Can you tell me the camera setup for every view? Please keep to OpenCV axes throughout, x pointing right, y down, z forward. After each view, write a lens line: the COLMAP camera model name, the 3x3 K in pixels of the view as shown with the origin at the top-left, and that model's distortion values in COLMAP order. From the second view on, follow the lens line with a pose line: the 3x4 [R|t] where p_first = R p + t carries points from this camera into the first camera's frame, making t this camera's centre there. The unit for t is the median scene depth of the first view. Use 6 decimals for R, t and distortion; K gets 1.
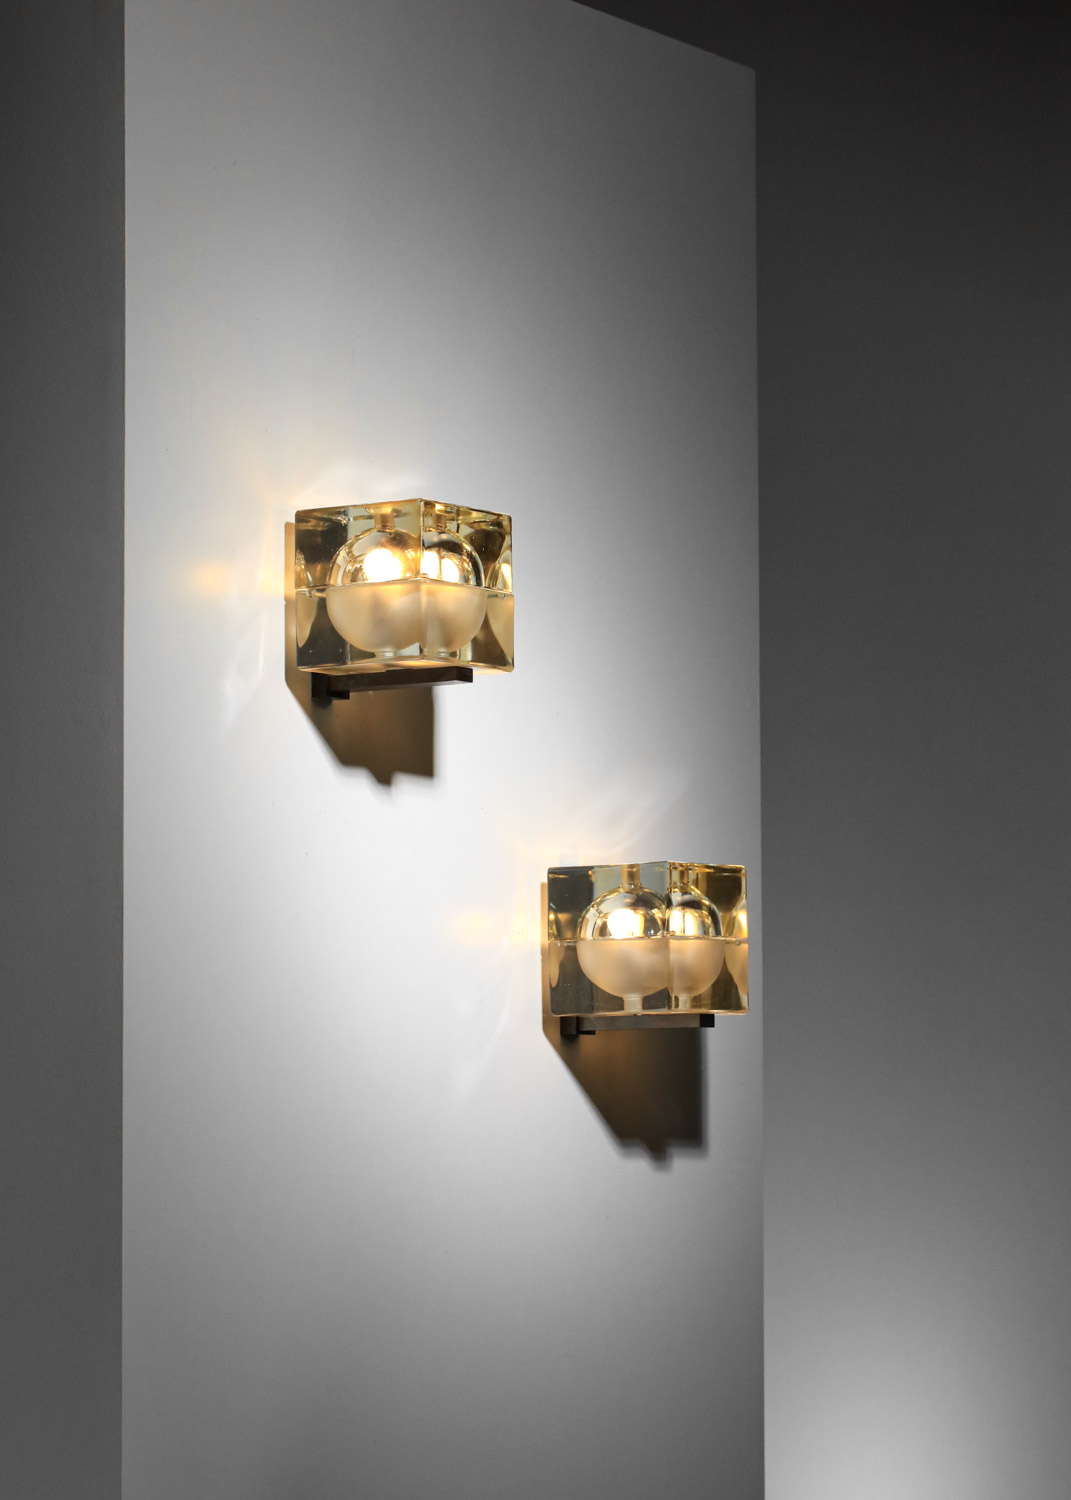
lens RADIAL K [[4857.1, 0, 535.5], [0, 4857.1, 750.0], [0, 0, 1]] dist [0.017775, 0.880383]
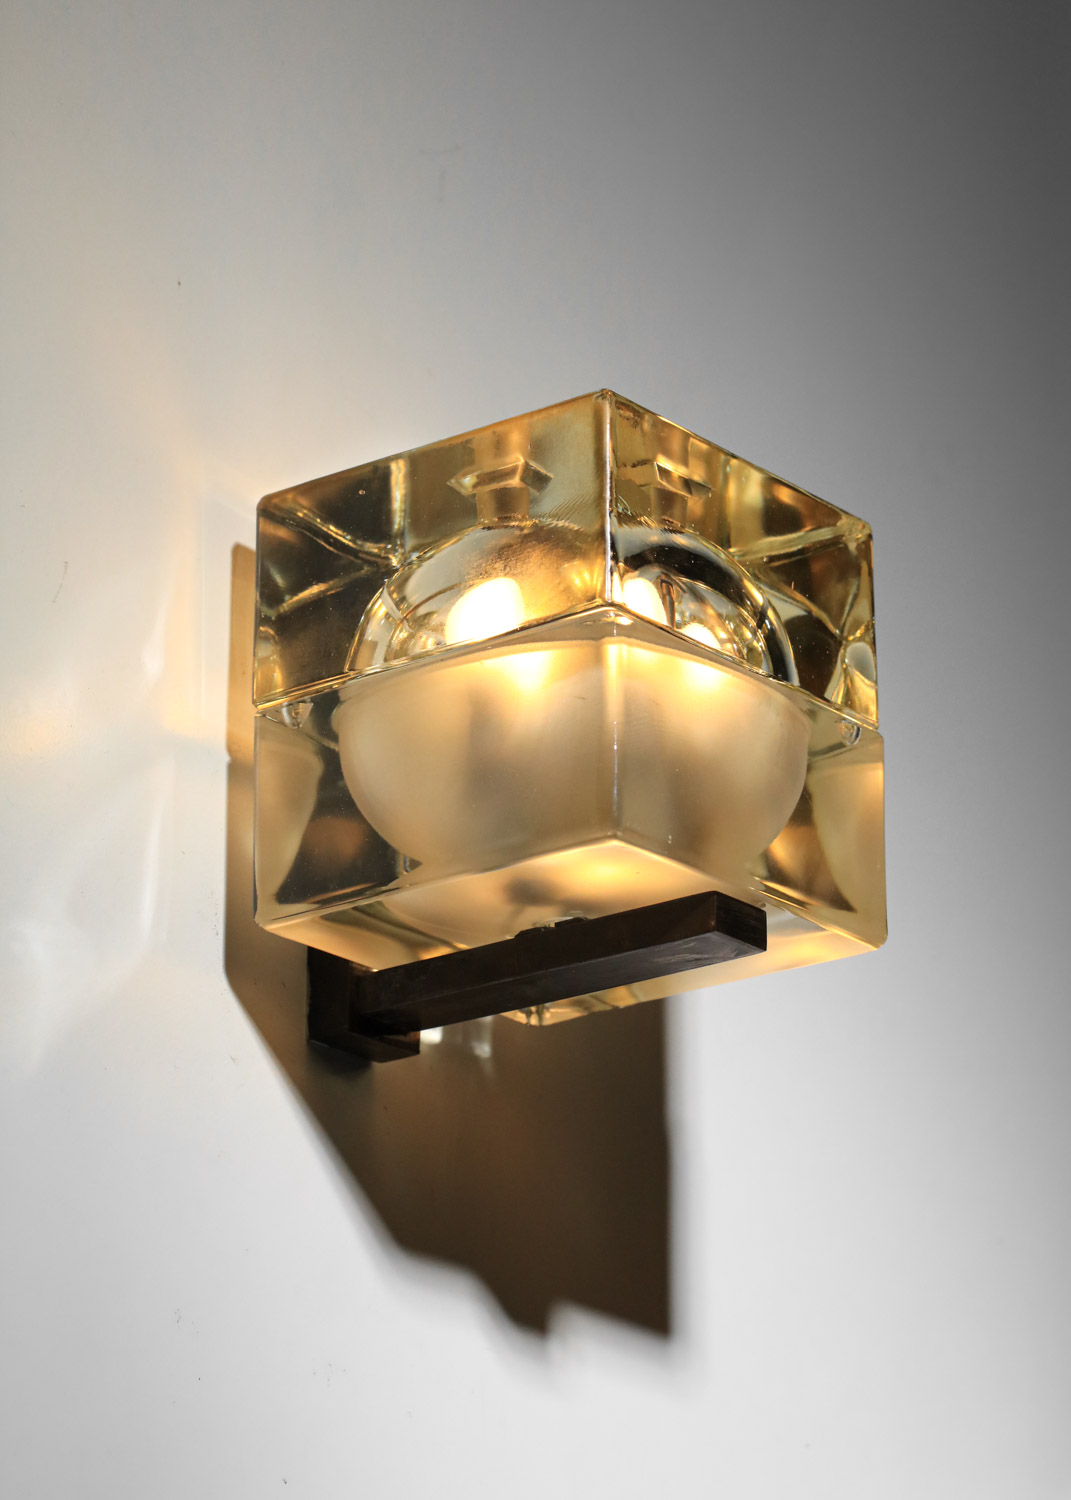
lens RADIAL K [[5412.4, 0, 535.5], [0, 5412.4, 750.0], [0, 0, 1]] dist [-0.475242, 0.264161]
pose [[0.997339, -0.016045, -0.071113, -0.001644], [-0.001727, 0.970005, -0.243079, 0.060991], [0.072880, 0.242555, 0.967396, 0.596549]]
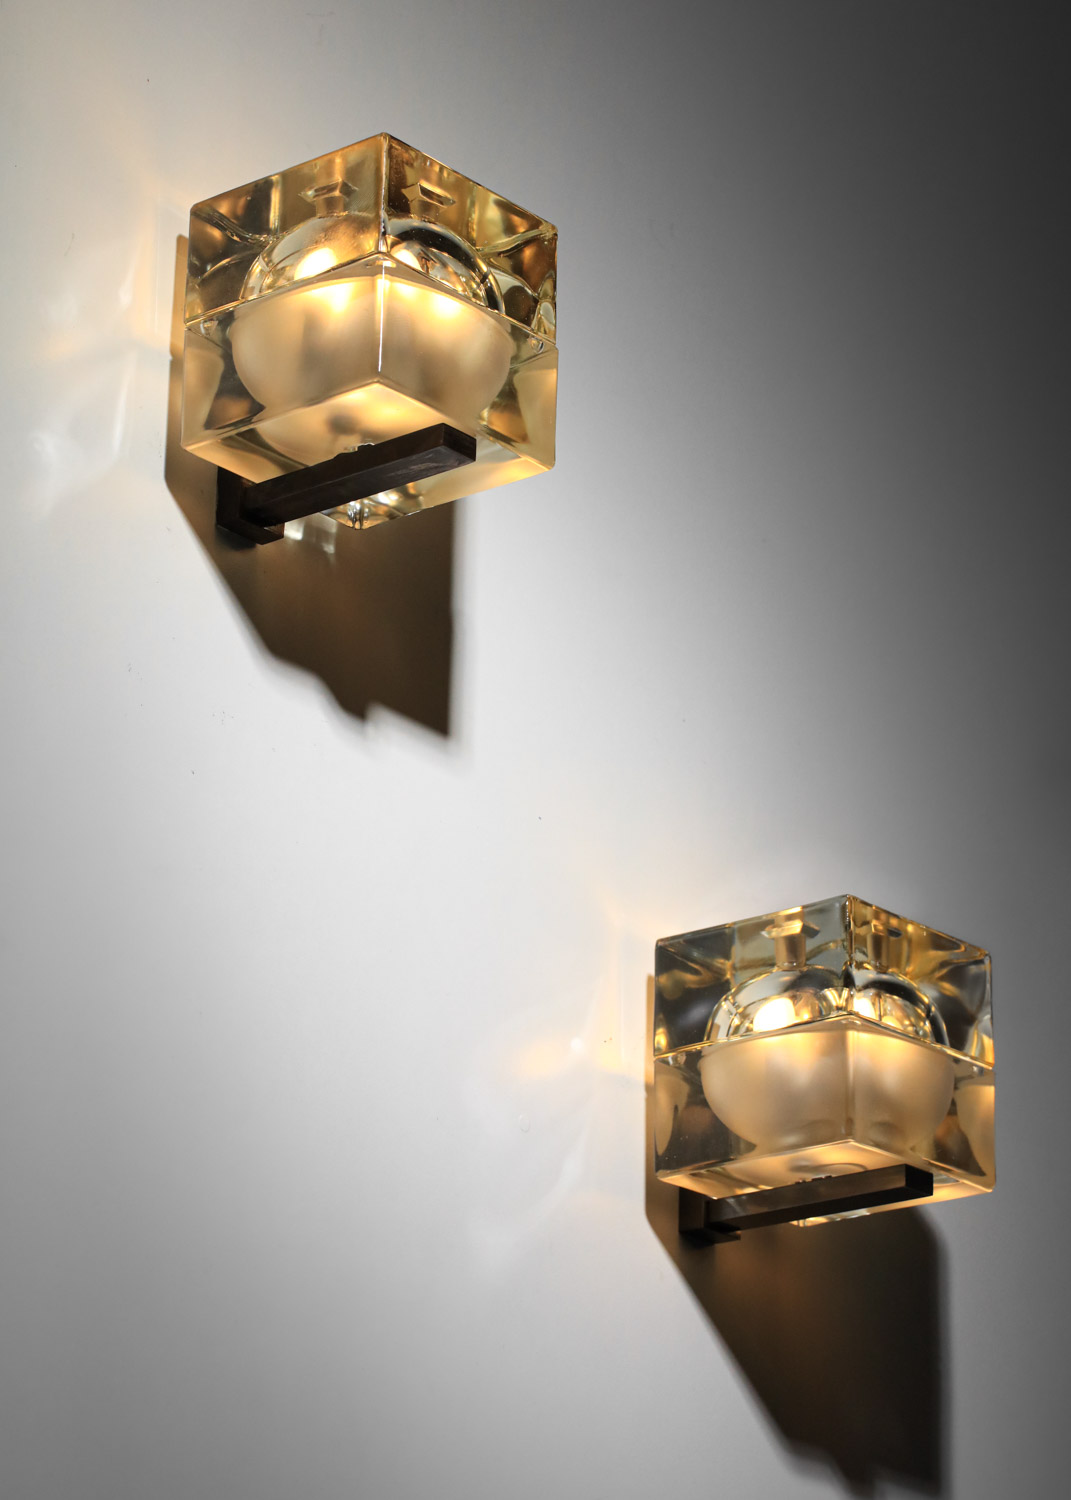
lens RADIAL K [[4857.1, 0, 535.5], [0, 4857.1, 750.0], [0, 0, 1]] dist [0.017775, 0.880383]
pose [[0.994102, -0.007463, -0.108191, 0.054740], [-0.021060, 0.965352, -0.260100, 0.163105], [0.106383, 0.260844, 0.959501, 0.424231]]
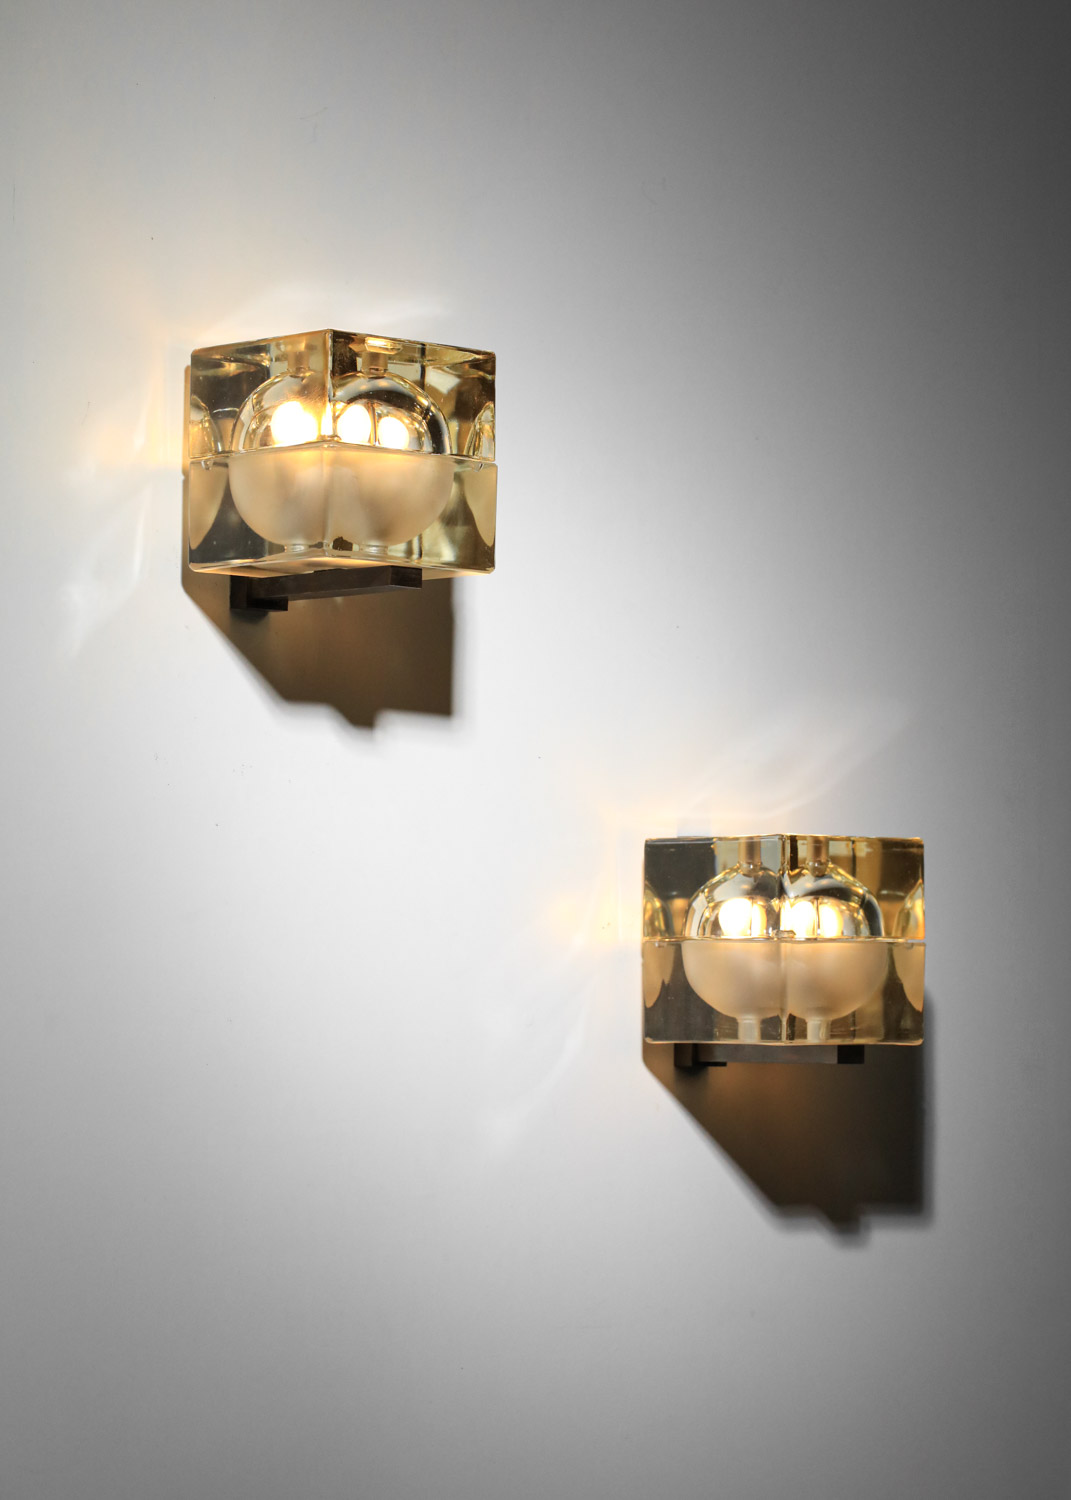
lens RADIAL K [[4857.1, 0, 535.5], [0, 4857.1, 750.0], [0, 0, 1]] dist [0.017775, 0.880383]
pose [[0.973421, 0.008254, -0.228874, 0.157633], [-0.002166, 0.999637, 0.026840, -0.008911], [0.229013, -0.025631, 0.973086, 0.294774]]
